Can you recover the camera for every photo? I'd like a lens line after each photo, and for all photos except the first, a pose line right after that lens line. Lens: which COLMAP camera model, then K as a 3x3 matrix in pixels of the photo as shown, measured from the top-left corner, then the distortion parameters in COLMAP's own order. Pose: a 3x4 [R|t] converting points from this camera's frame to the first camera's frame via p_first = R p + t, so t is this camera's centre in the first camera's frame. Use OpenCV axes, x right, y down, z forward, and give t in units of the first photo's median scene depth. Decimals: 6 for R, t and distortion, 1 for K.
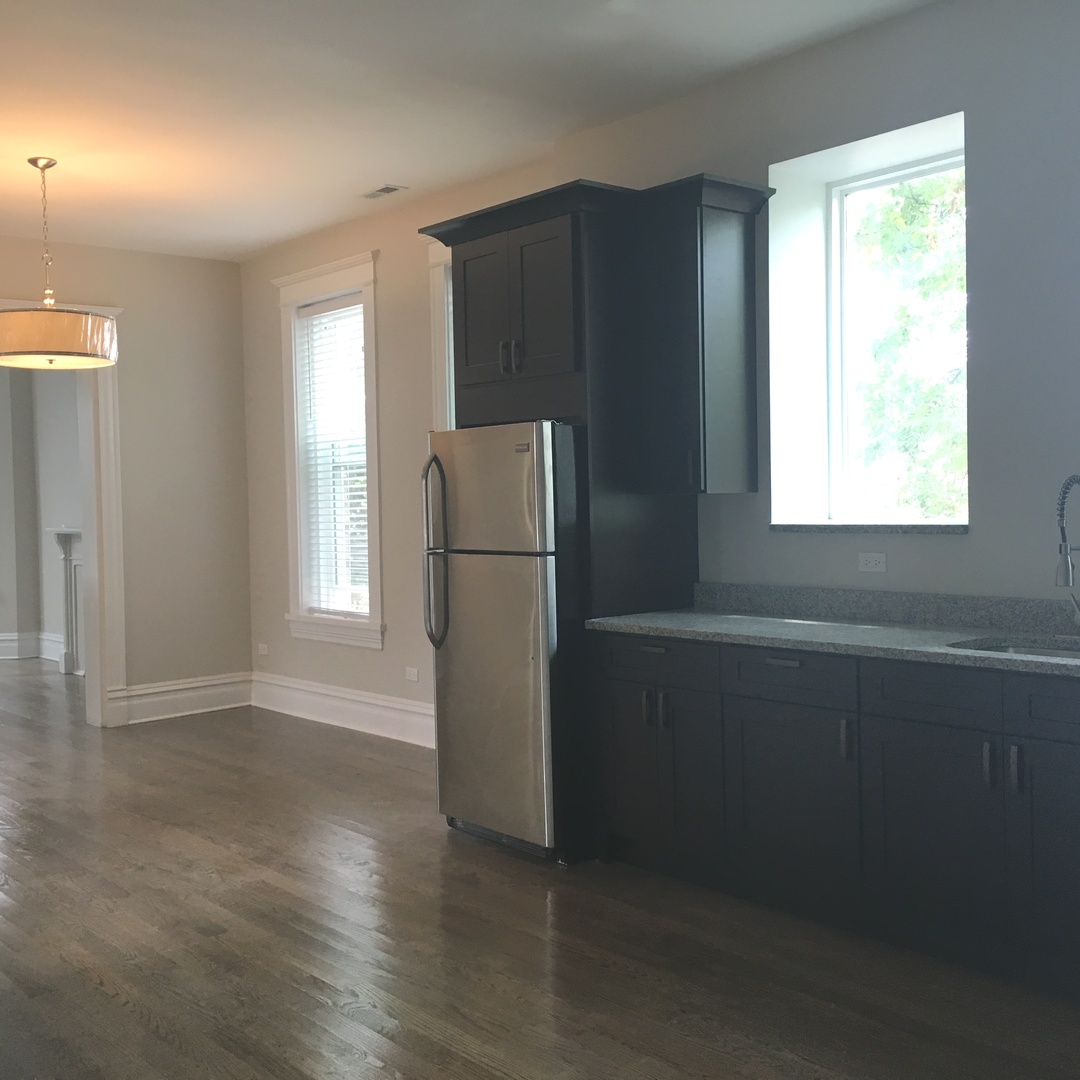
lens RADIAL K [[1233.7, 0, 540.0], [0, 1233.7, 540.0], [0, 0, 1]] dist [0.088304, -0.140474]
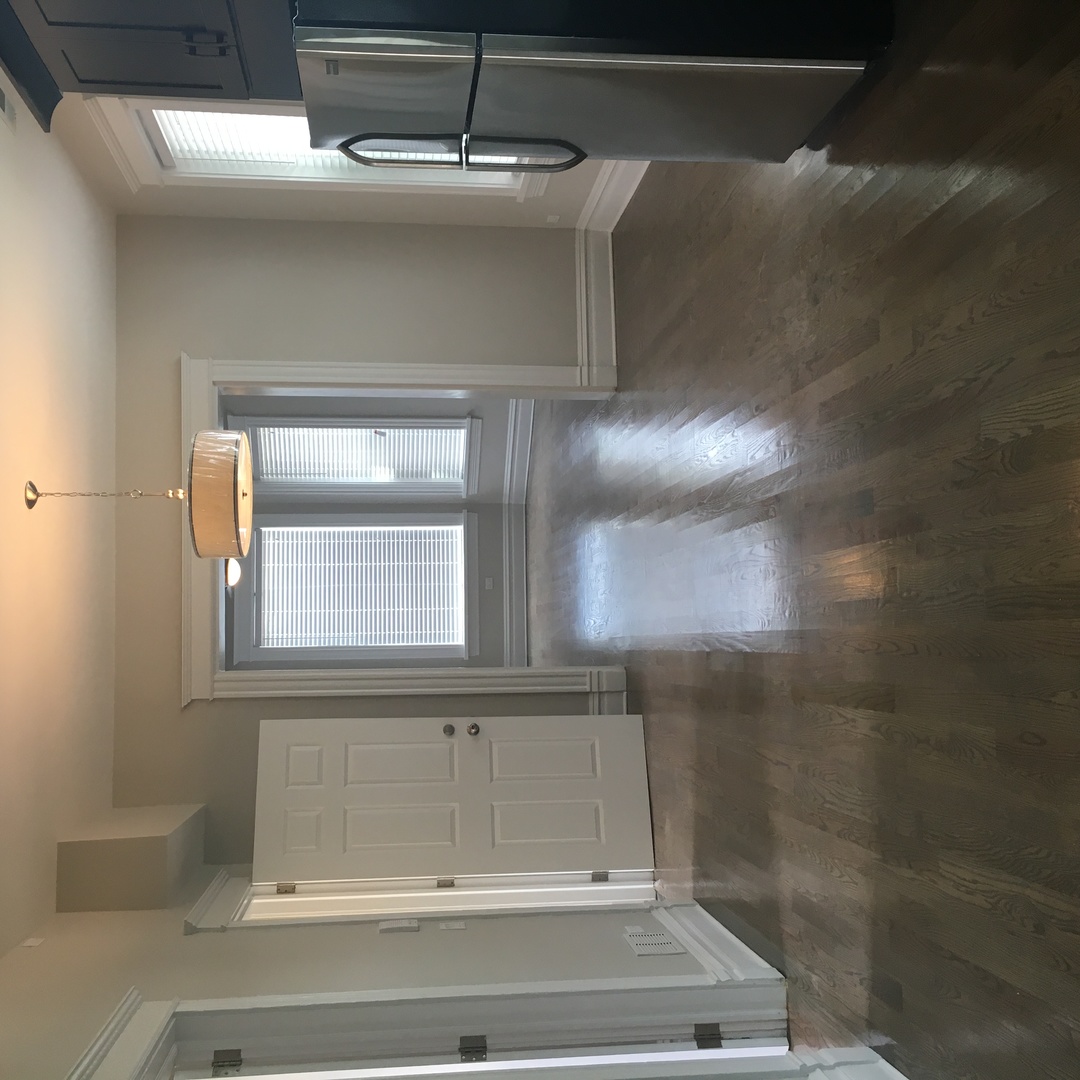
lens RADIAL K [[1233.7, 0, 540.0], [0, 1233.7, 540.0], [0, 0, 1]] dist [0.088304, -0.140474]
pose [[0.090900, -0.813368, -0.574603, 0.131662], [0.993470, 0.034111, 0.108877, -0.015543], [-0.068957, -0.580748, 0.811158, 0.153399]]
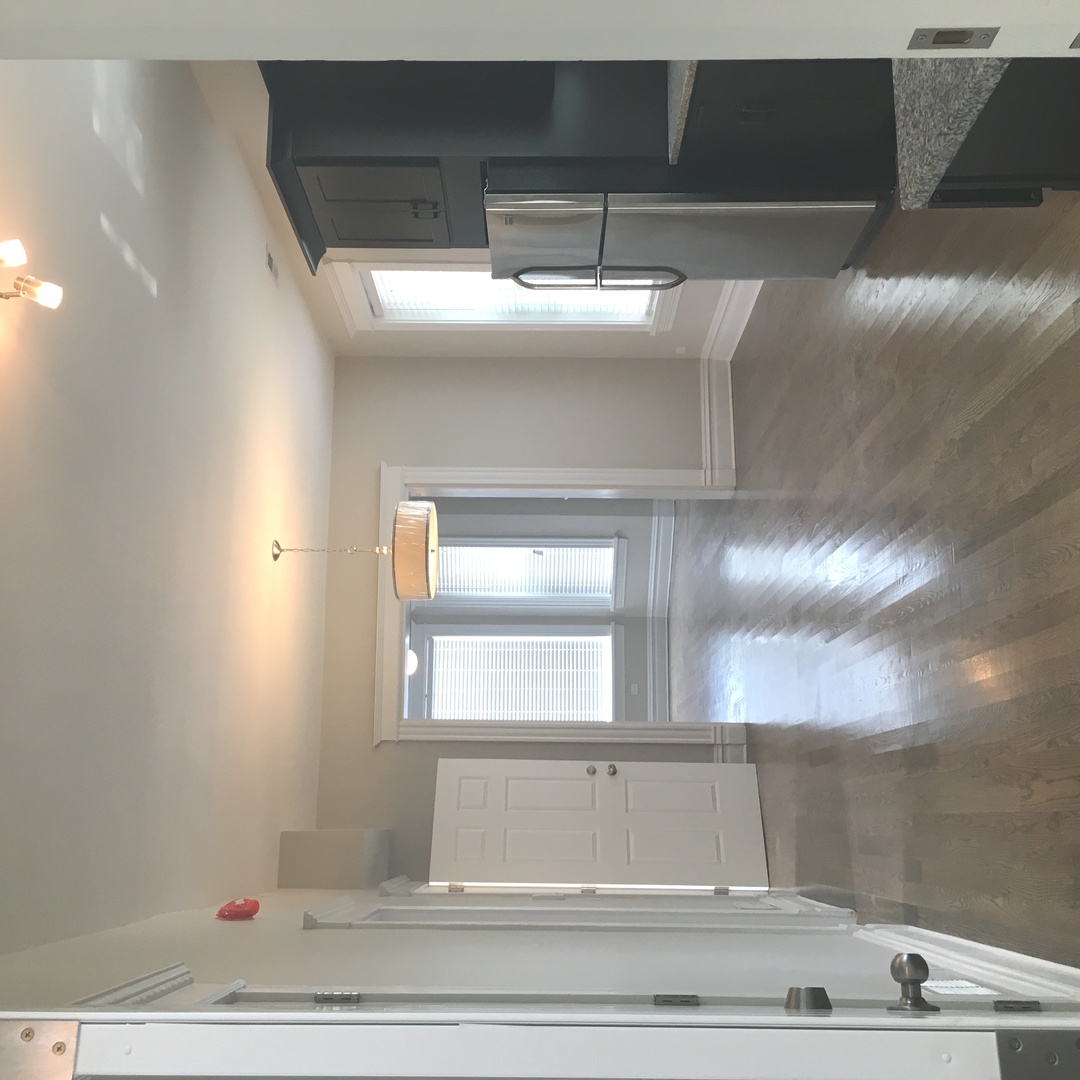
lens RADIAL K [[1233.7, 0, 540.0], [0, 1233.7, 540.0], [0, 0, 1]] dist [0.088304, -0.140474]
pose [[0.026799, -0.885151, -0.464532, 0.168135], [0.998810, 0.042653, -0.023652, -0.005513], [0.040750, -0.463345, 0.885241, -0.076838]]
